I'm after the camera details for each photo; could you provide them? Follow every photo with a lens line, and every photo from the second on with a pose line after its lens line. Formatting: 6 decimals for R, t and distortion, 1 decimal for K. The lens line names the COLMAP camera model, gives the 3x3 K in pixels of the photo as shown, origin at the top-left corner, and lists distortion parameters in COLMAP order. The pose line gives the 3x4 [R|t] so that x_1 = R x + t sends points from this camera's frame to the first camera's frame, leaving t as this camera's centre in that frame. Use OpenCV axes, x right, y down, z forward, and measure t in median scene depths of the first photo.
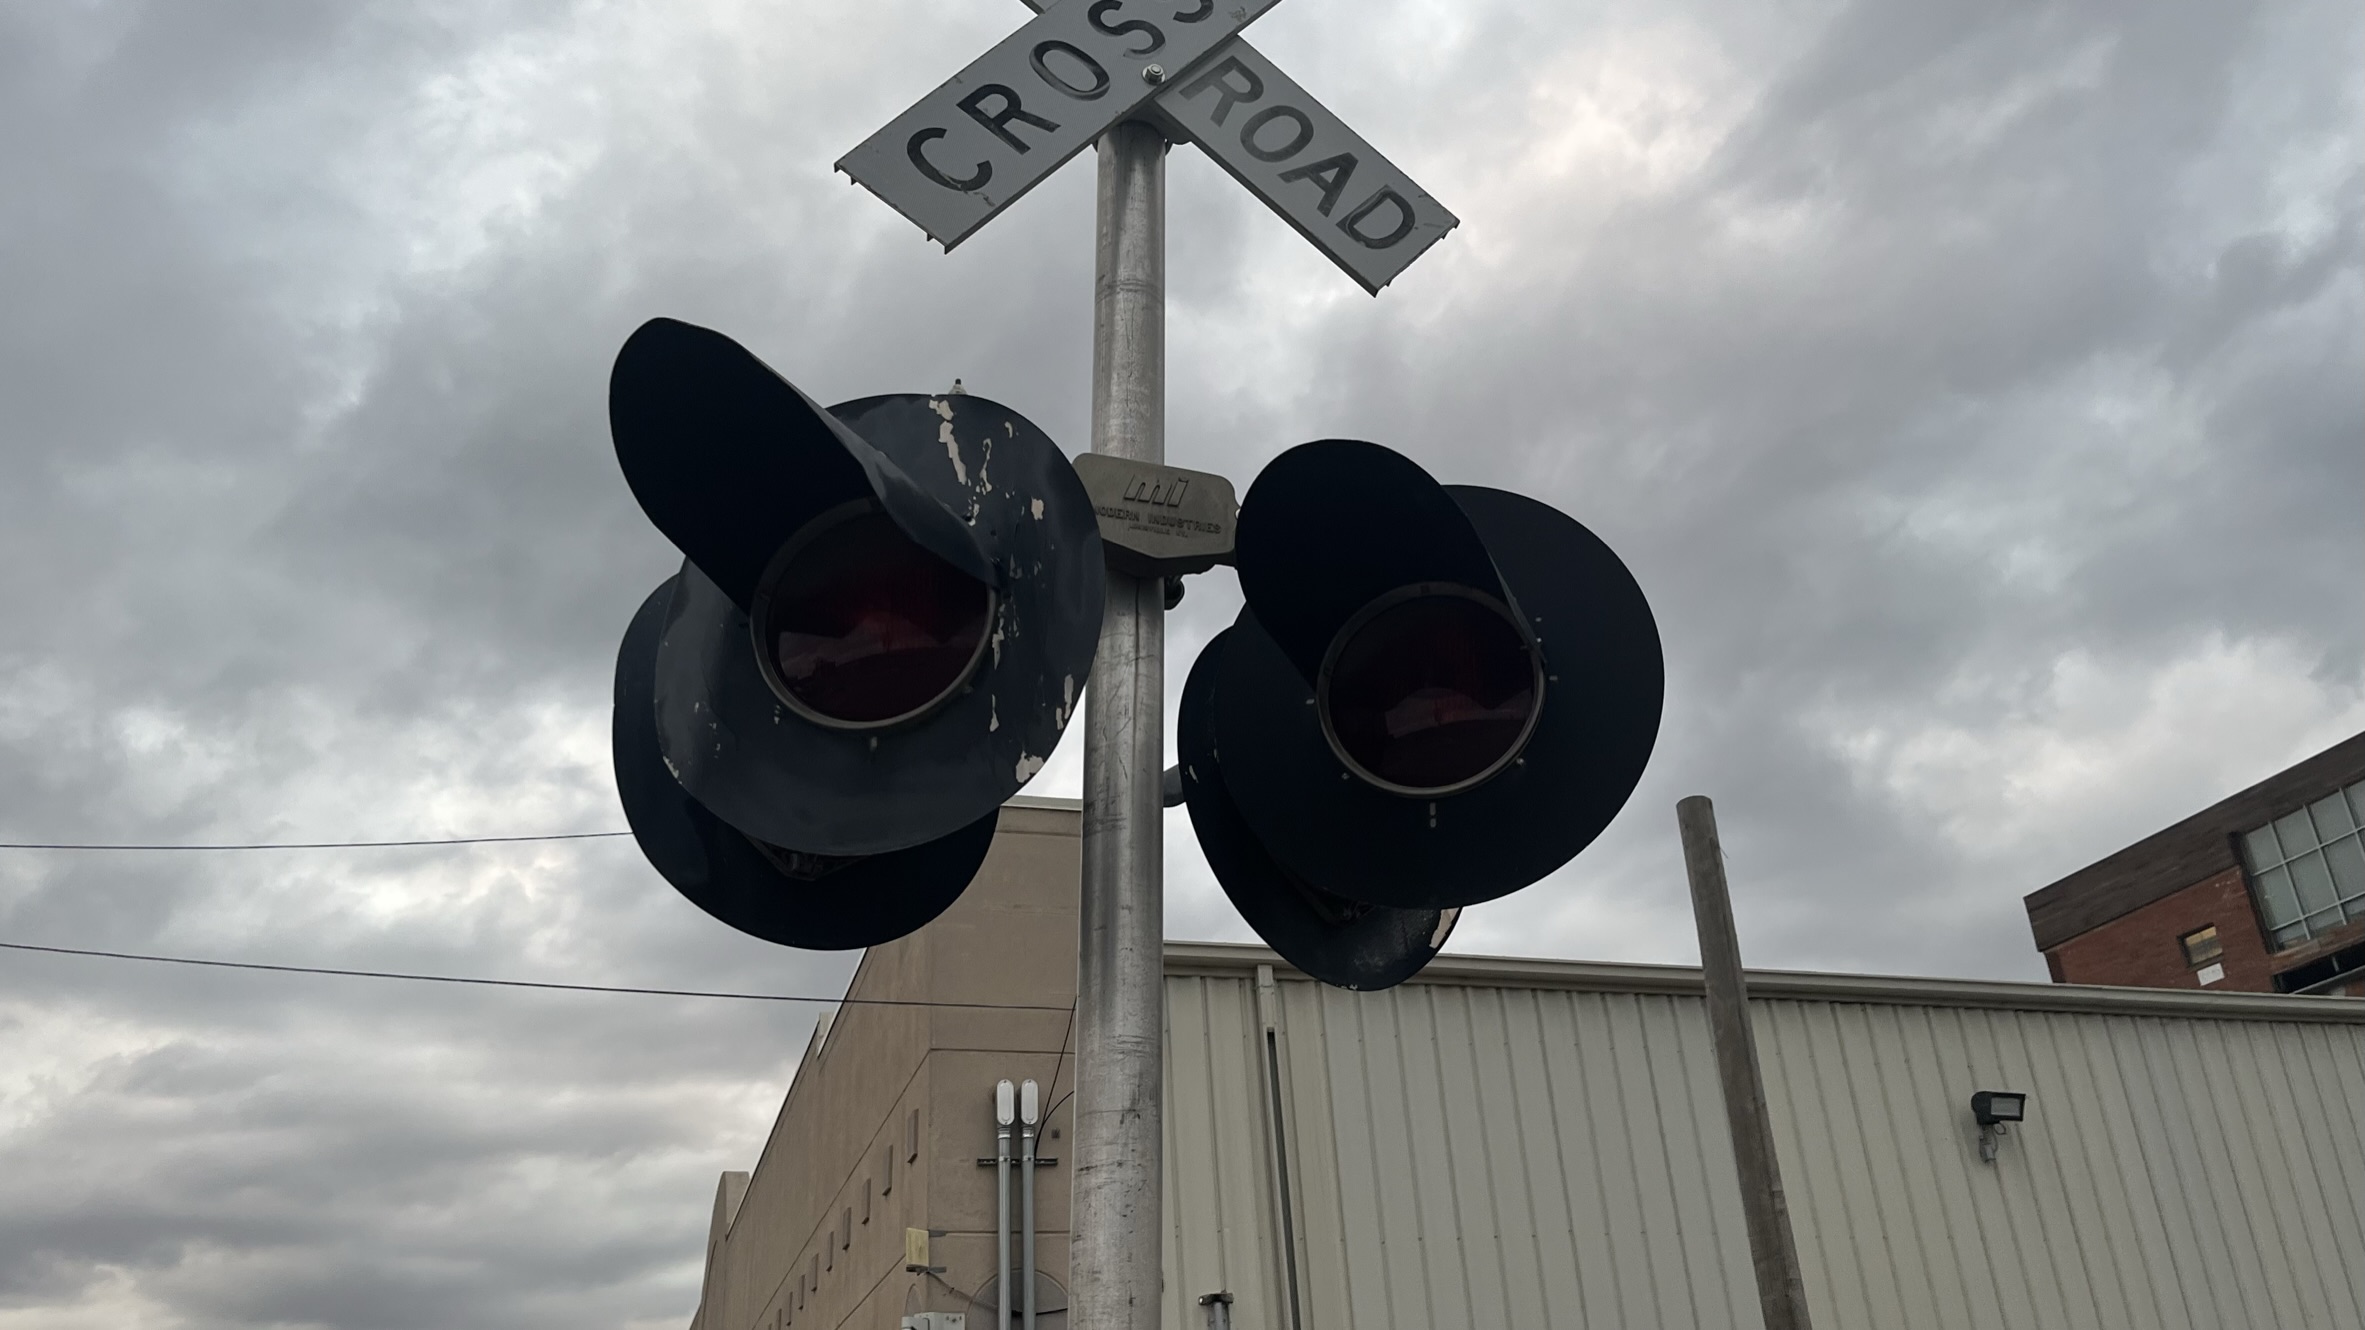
lens RADIAL K [[1765.7, 0, 1182.5], [0, 1765.7, 665.0], [0, 0, 1]] dist [0.036993, -0.056151]
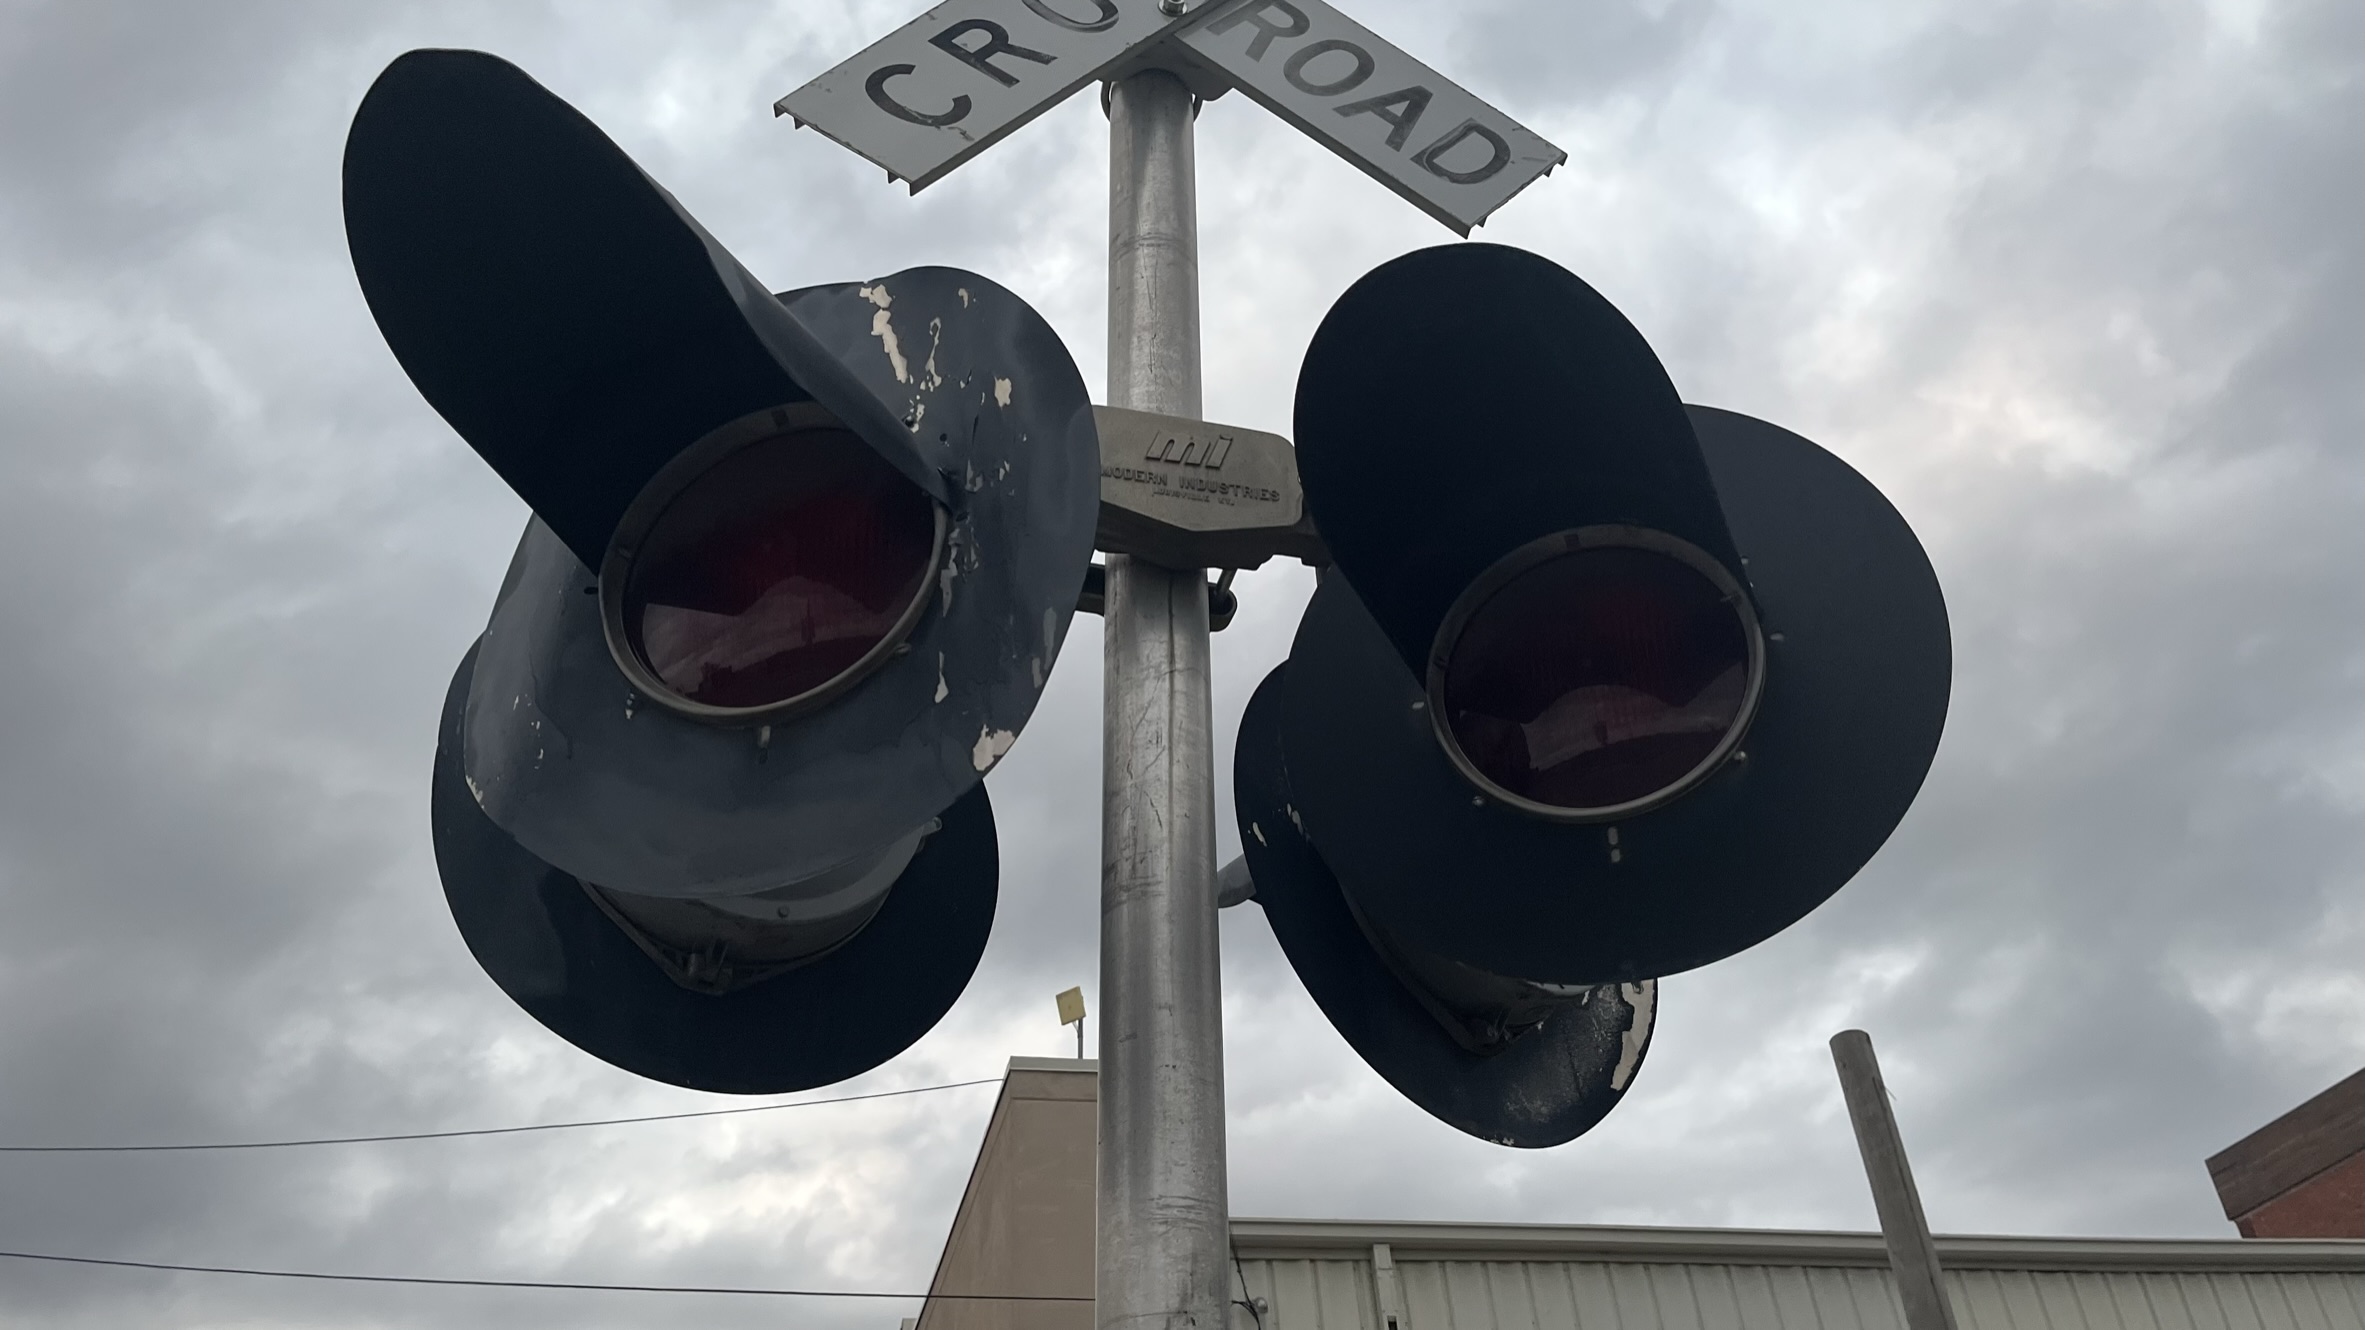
lens RADIAL K [[1730.6, 0, 1155.4], [0, 1730.6, 663.8], [0, 0, 1]] dist [0.038724, -0.055207]
pose [[0.996683, -0.051444, -0.063057, 0.012054], [0.039950, 0.984354, -0.171612, 0.113501], [0.070898, 0.168524, 0.983145, 0.302255]]
